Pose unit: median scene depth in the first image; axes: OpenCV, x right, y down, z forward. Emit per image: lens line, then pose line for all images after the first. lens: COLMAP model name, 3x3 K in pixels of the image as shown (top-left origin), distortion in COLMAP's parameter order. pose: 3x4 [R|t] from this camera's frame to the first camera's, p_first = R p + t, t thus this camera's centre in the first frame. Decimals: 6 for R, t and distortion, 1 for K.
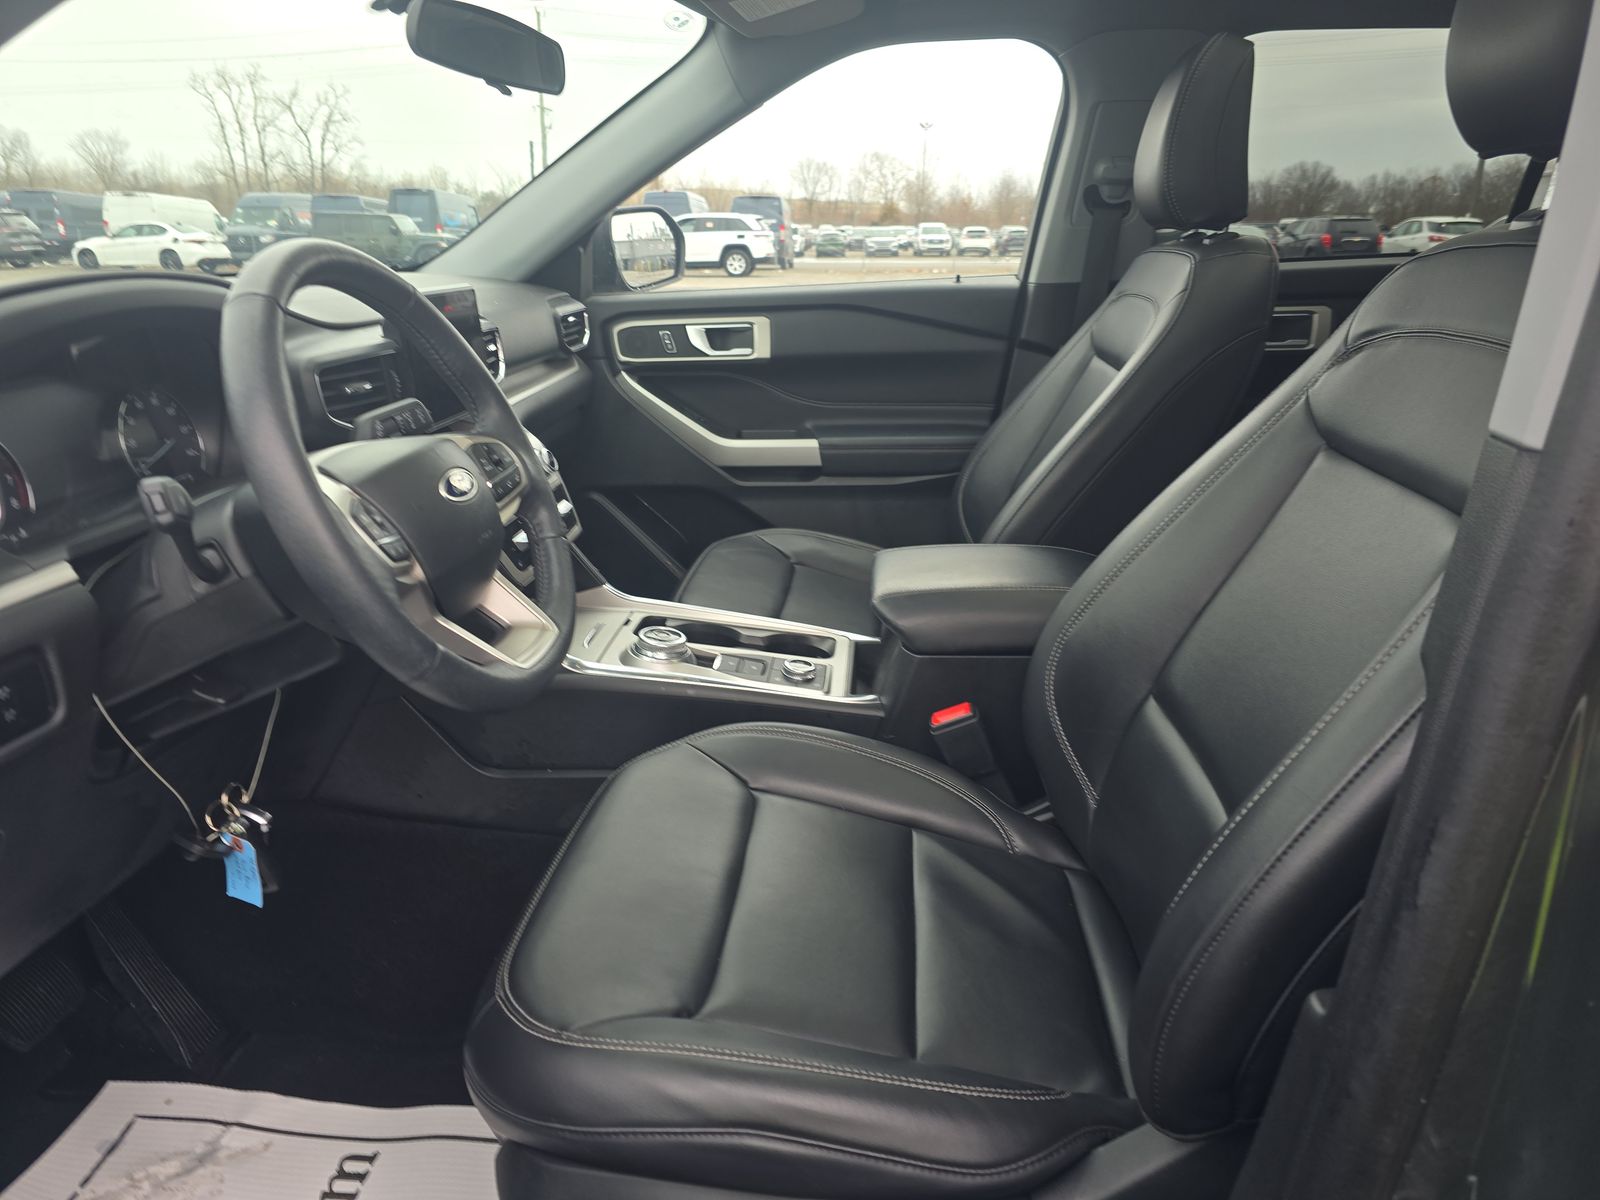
lens RADIAL K [[1095.0, 0, 800.0], [0, 1095.0, 600.0], [0, 0, 1]] dist [0.039463, -0.042338]
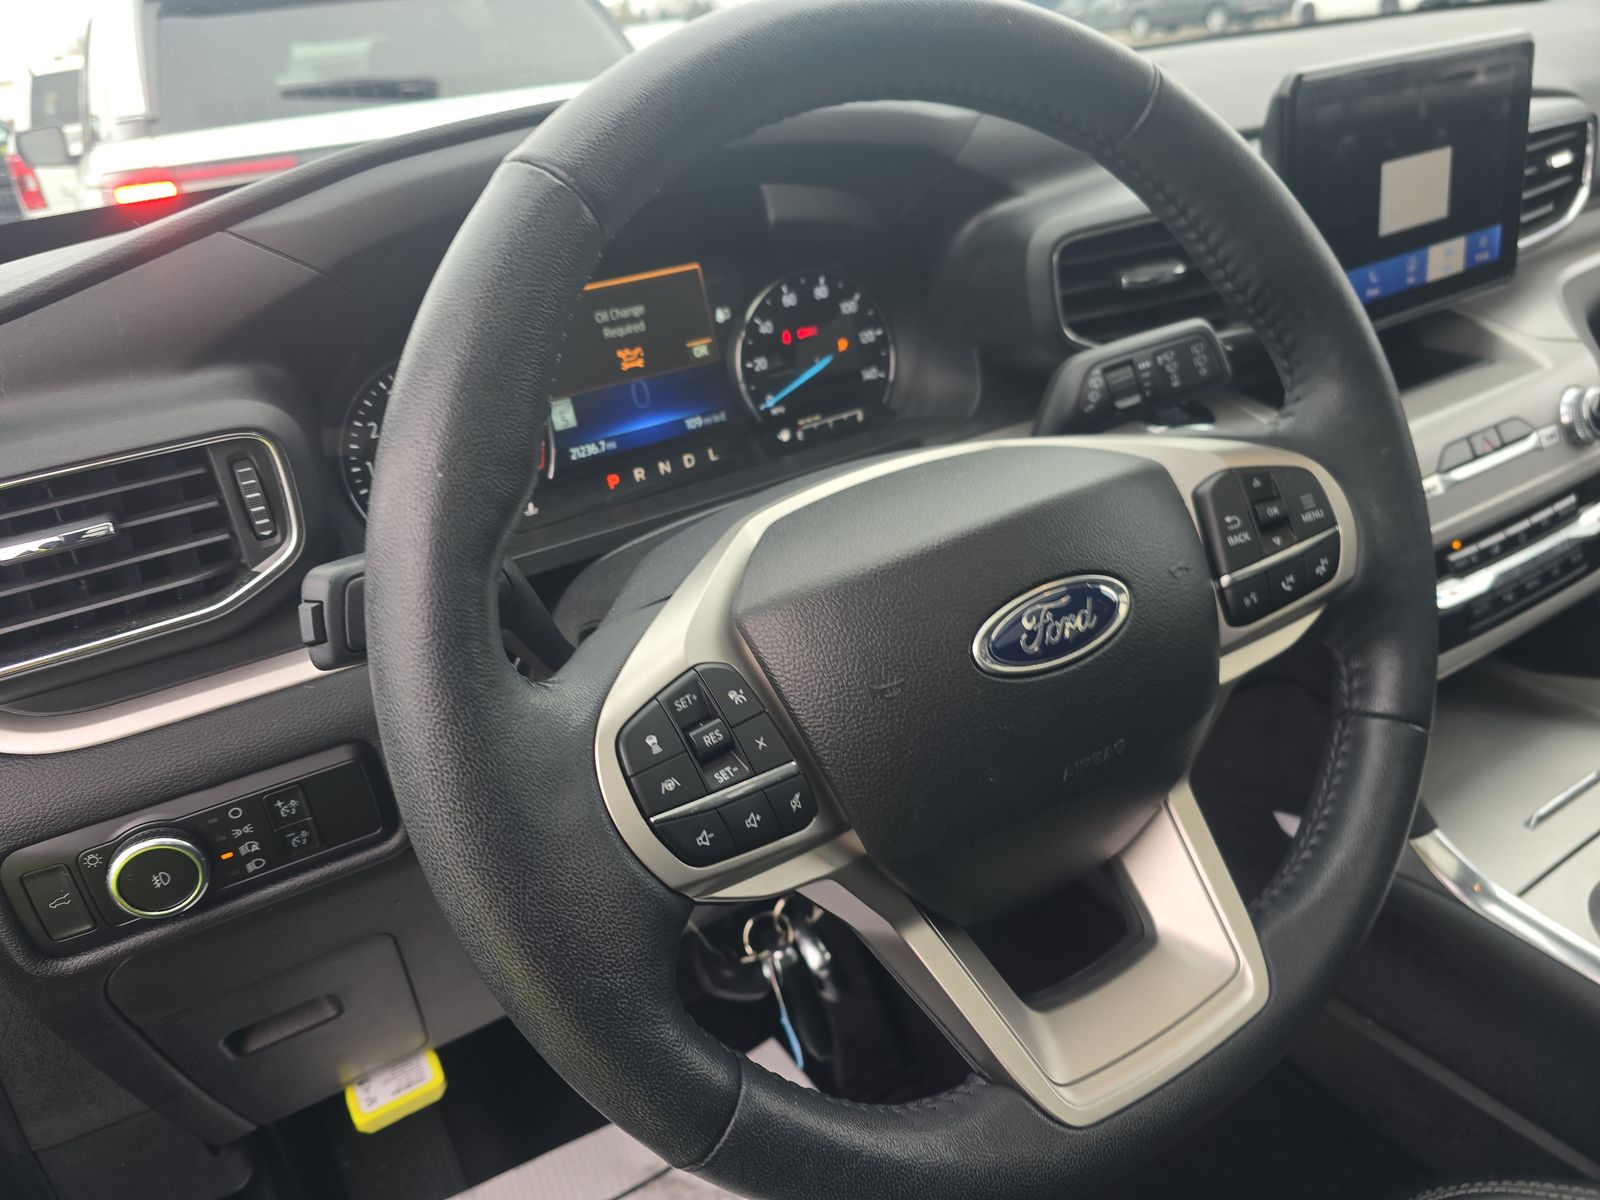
lens RADIAL K [[1095.0, 0, 800.0], [0, 1095.0, 600.0], [0, 0, 1]] dist [0.039463, -0.042338]
pose [[0.576314, 0.302927, -0.759011, -0.013203], [-0.147303, 0.952056, 0.268127, -0.040694], [0.803843, -0.042721, 0.593305, 0.138055]]
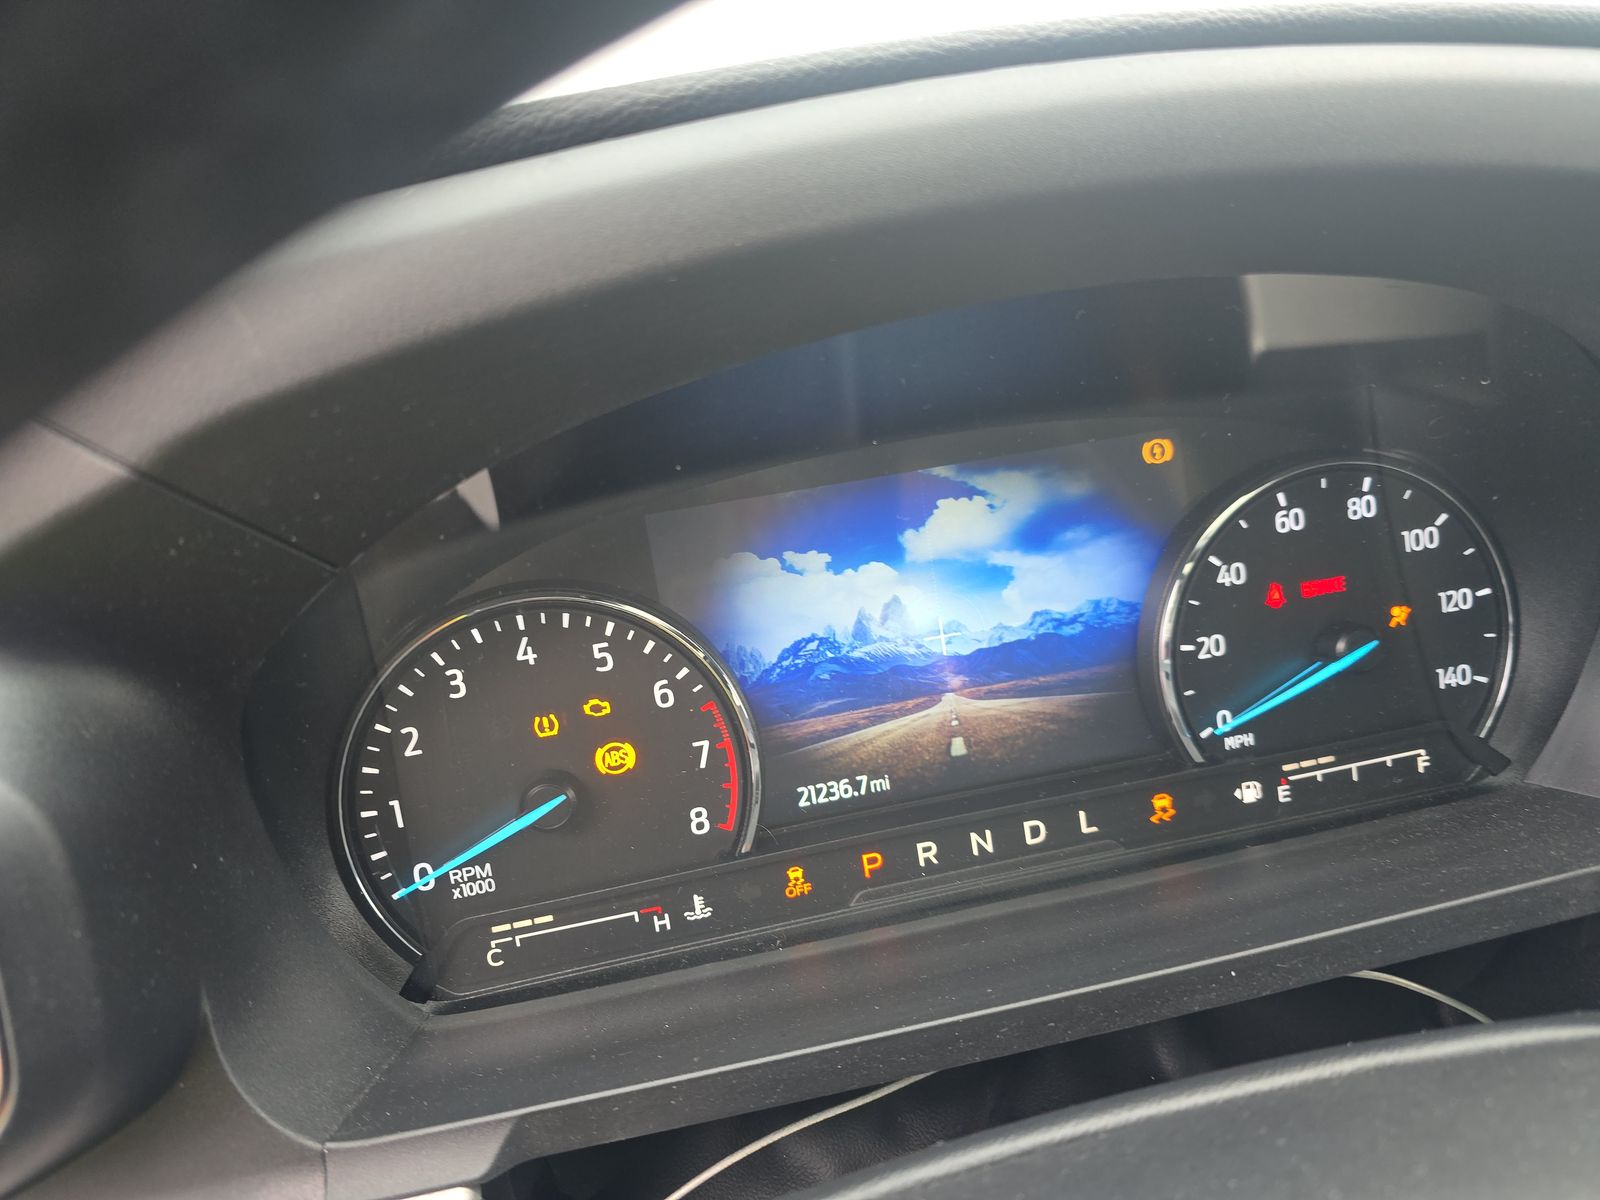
lens RADIAL K [[1163.3, 0, 802.0], [0, 1163.3, 549.7], [0, 0, 1]] dist [0.003937, -0.056529]
pose [[0.227317, 0.252517, -0.940512, -0.071940], [-0.174701, 0.960701, 0.215713, -0.047795], [0.958022, 0.115273, 0.262499, 0.175089]]
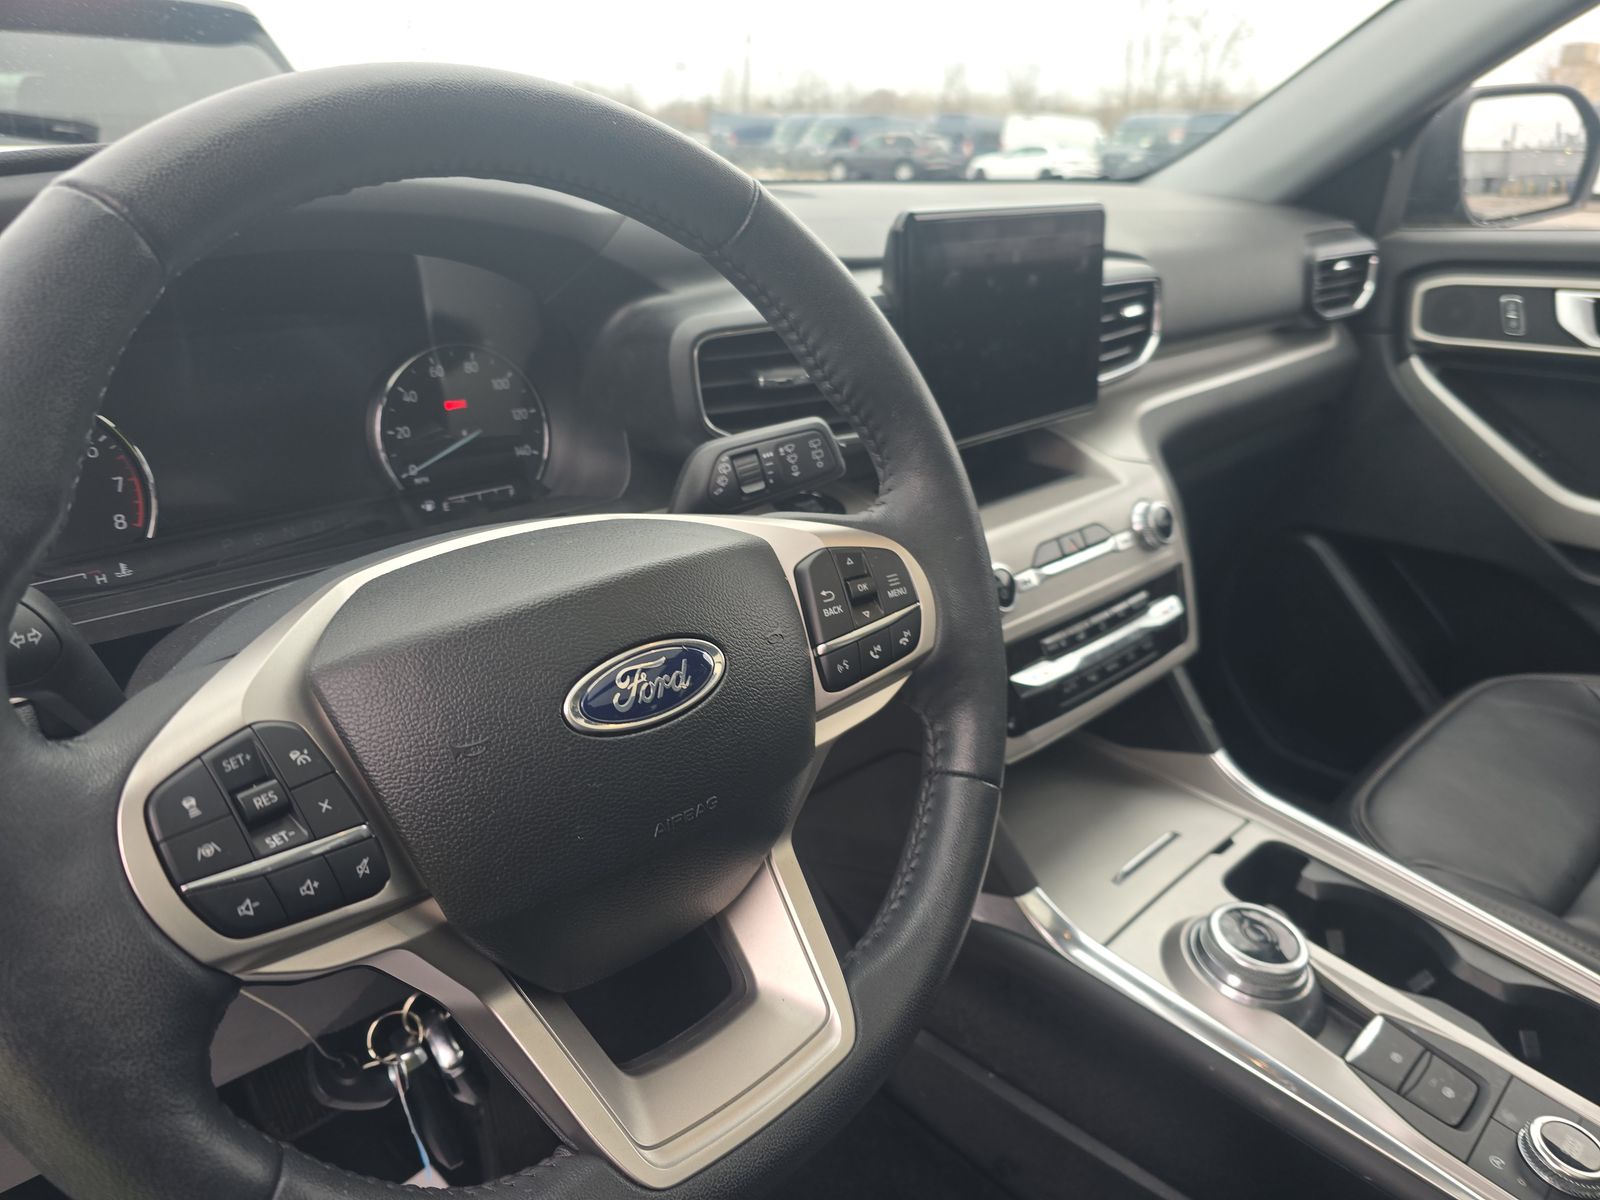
lens RADIAL K [[1086.7, 0, 800.0], [0, 1086.7, 600.0], [0, 0, 1]] dist [0.067444, -0.094890]
pose [[0.753434, 0.253601, -0.606649, -0.005799], [-0.214909, 0.966934, 0.137304, -0.040289], [0.621410, 0.026925, 0.783023, 0.142608]]
